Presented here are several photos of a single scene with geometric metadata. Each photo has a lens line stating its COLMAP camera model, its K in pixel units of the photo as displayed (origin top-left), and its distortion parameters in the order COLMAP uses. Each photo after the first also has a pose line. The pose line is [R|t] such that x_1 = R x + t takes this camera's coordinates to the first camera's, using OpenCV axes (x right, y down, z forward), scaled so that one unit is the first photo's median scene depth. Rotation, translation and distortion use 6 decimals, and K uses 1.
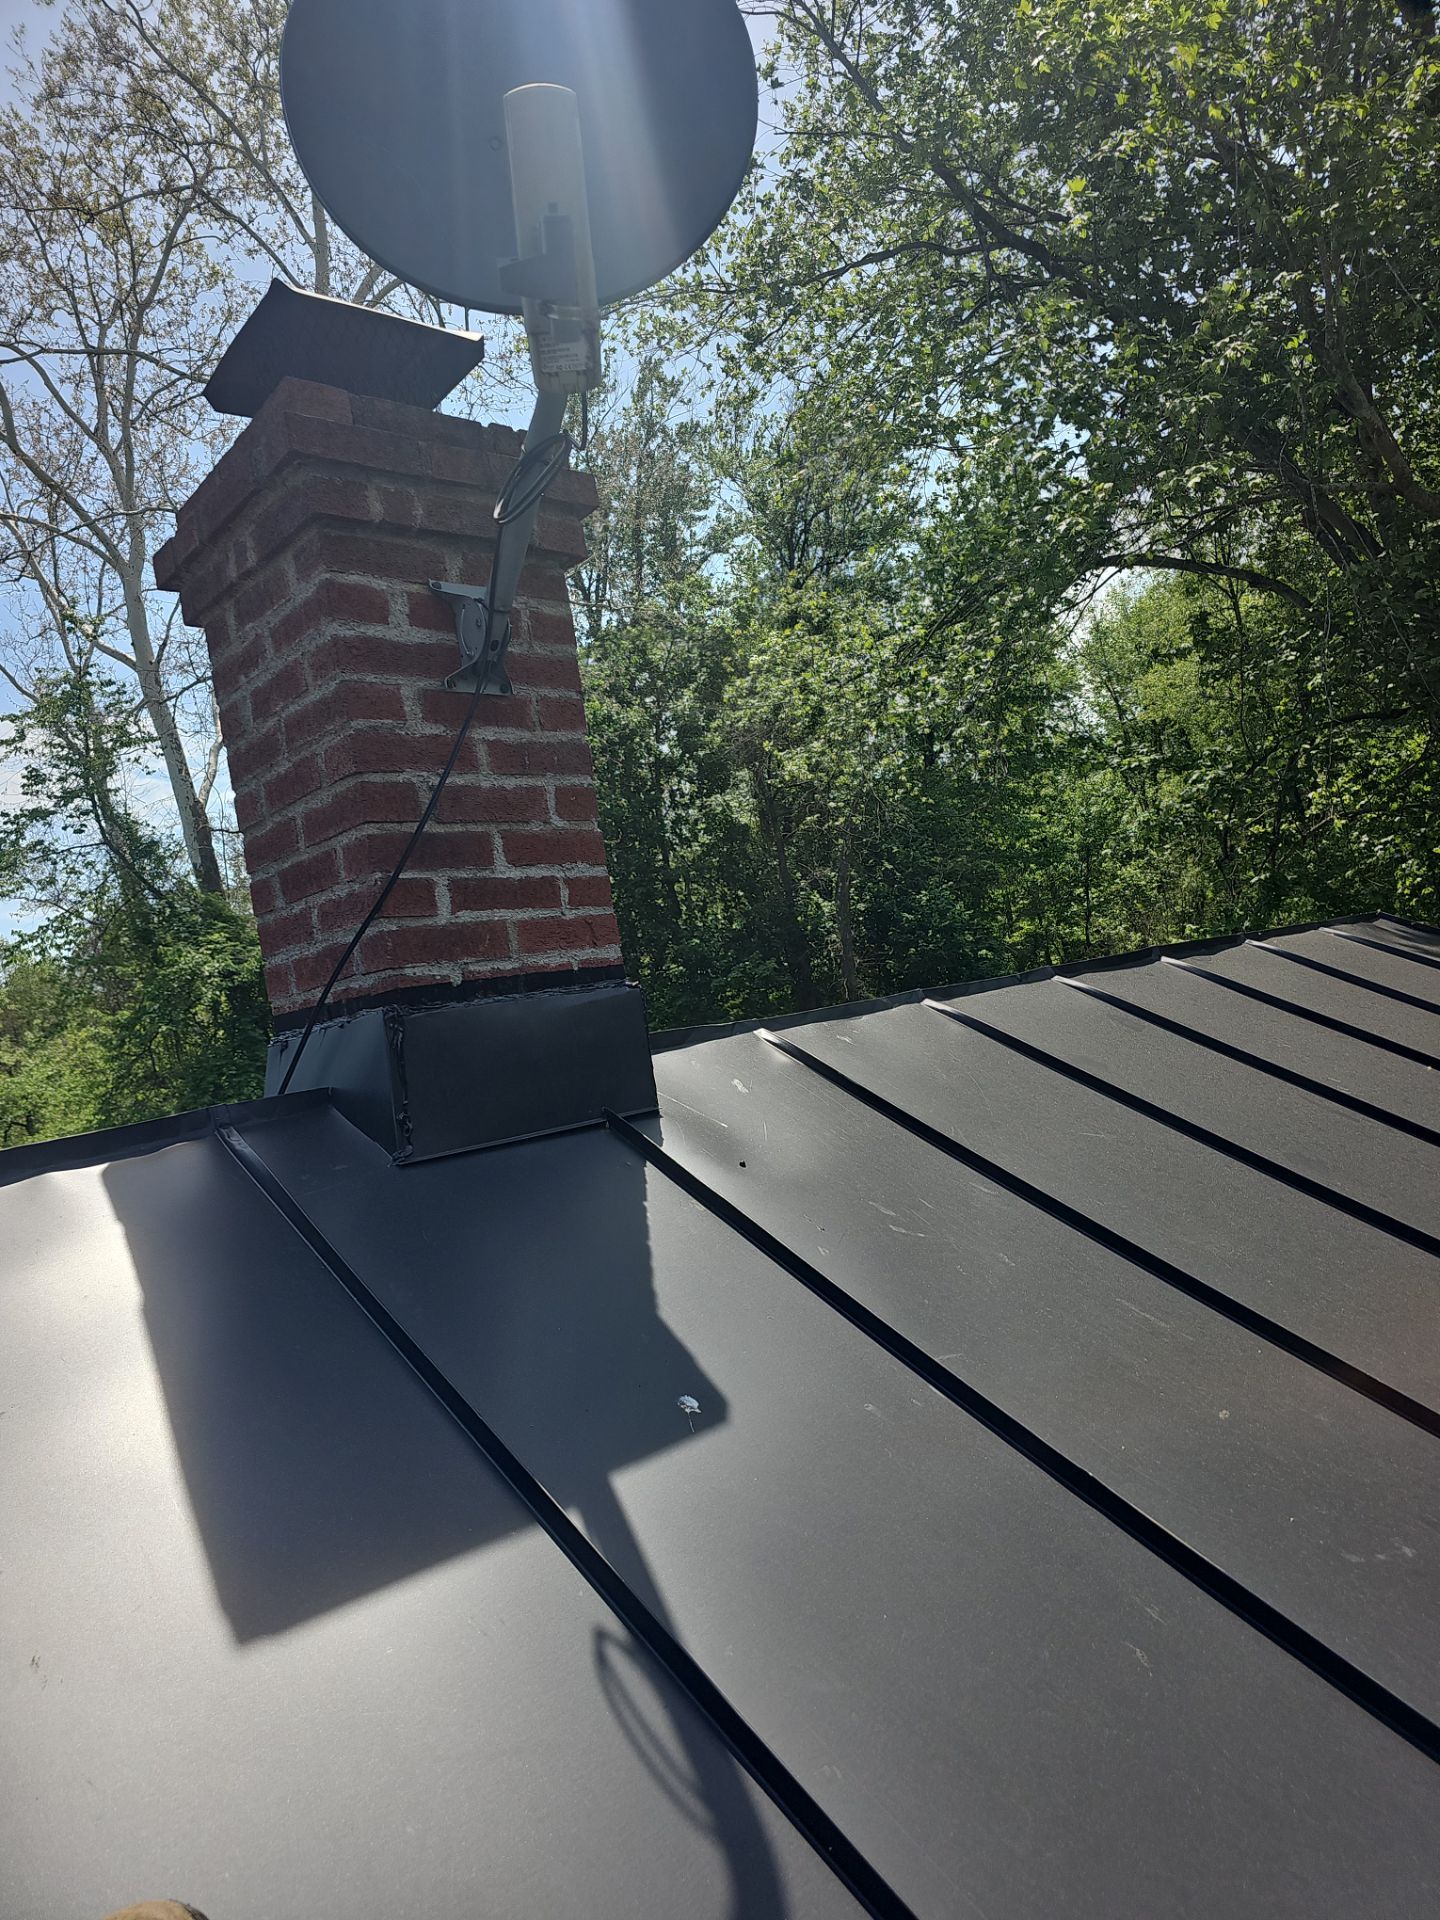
lens RADIAL K [[1311.5, 0, 720.8], [0, 1311.5, 989.3], [0, 0, 1]] dist [0.052841, -0.052817]
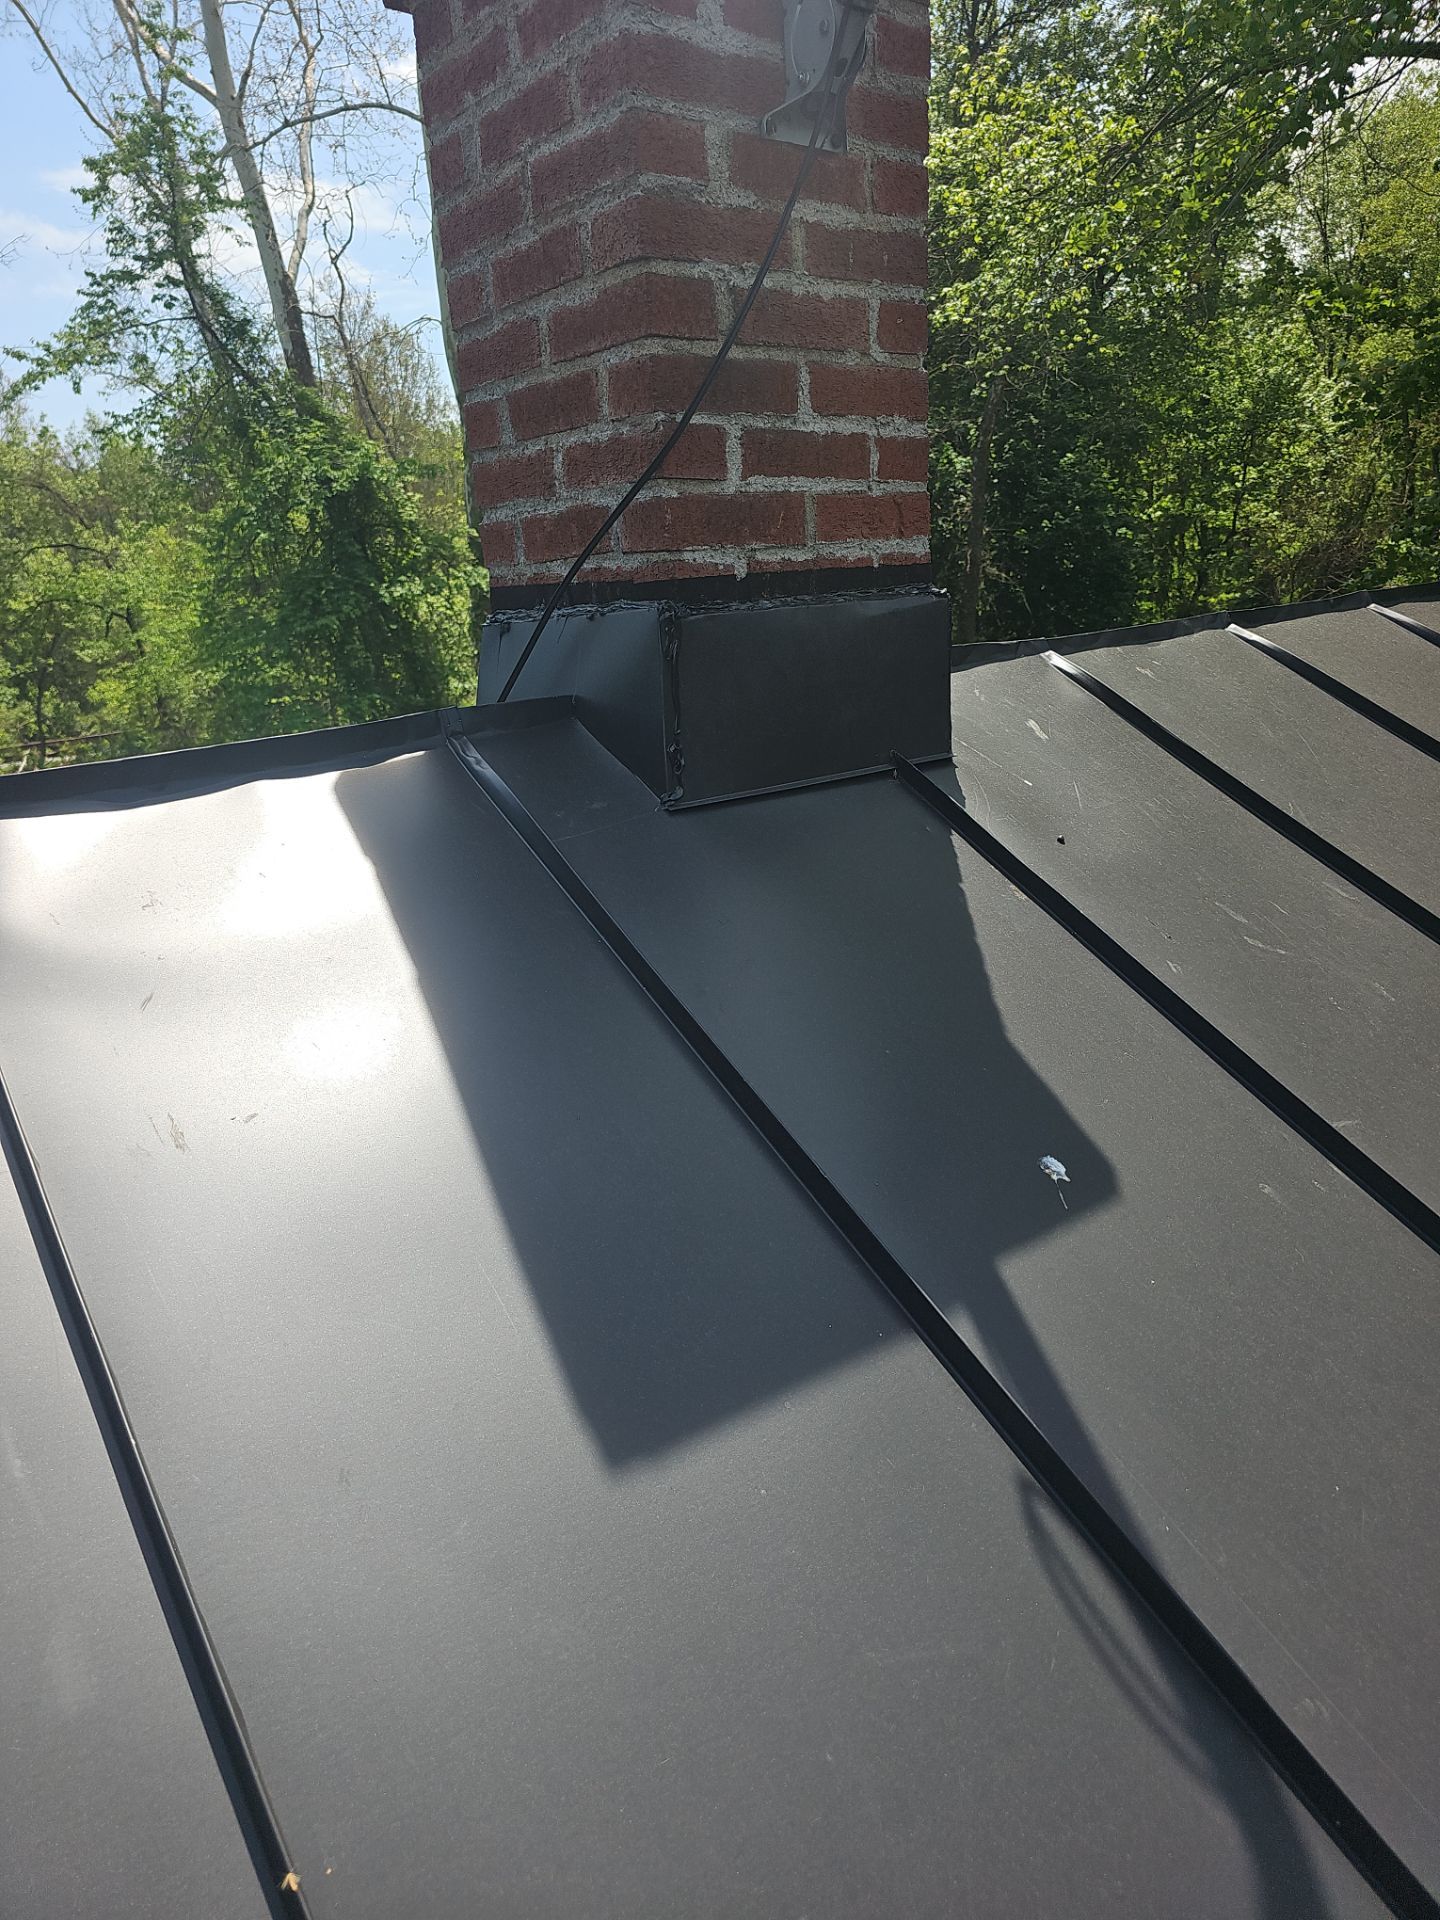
lens RADIAL K [[1311.5, 0, 720.8], [0, 1311.5, 989.3], [0, 0, 1]] dist [0.052841, -0.052817]
pose [[0.992328, 0.113162, -0.049788, -0.142201], [-0.091239, 0.942079, 0.322743, -0.024068], [0.083426, -0.315724, 0.945176, 0.180698]]
